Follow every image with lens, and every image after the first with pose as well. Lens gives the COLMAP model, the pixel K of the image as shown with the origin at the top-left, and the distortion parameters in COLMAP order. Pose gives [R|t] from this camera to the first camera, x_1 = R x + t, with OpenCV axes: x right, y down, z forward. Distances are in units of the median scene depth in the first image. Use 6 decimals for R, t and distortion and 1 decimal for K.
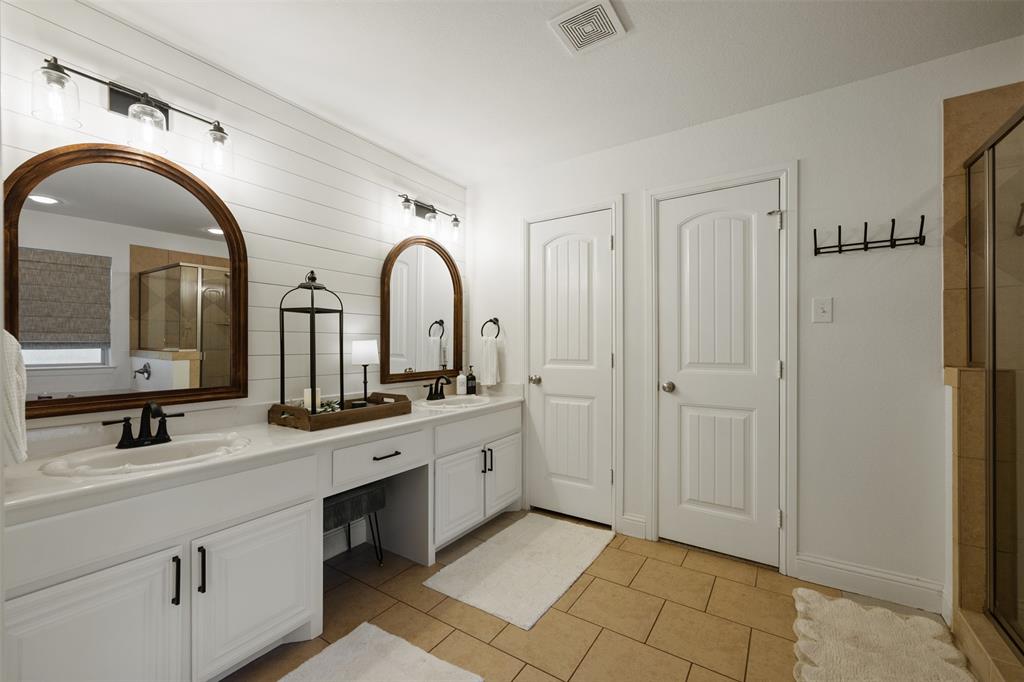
lens RADIAL K [[414.4, 0, 507.2], [0, 414.4, 343.4], [0, 0, 1]] dist [-0.001144, 0.001451]
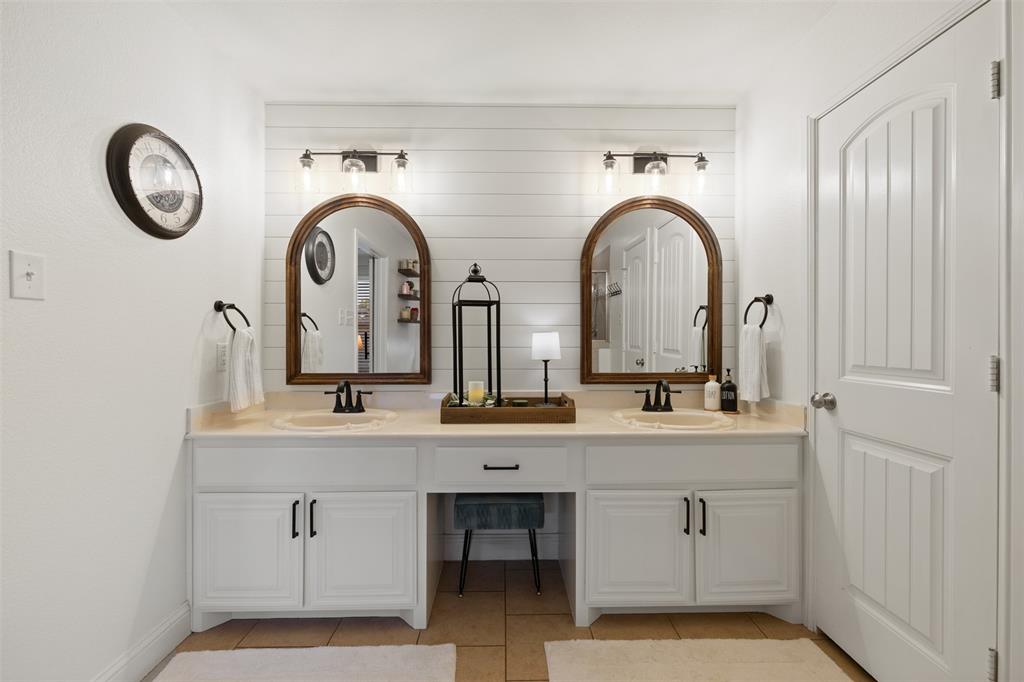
lens RADIAL K [[414.4, 0, 512.5], [0, 414.4, 339.2], [0, 0, 1]] dist [-0.001144, 0.001451]
pose [[0.576291, 0.001088, -0.817244, 0.299628], [0.002285, 0.999993, 0.002943, 0.003425], [0.817242, -0.003564, 0.576284, 0.375868]]
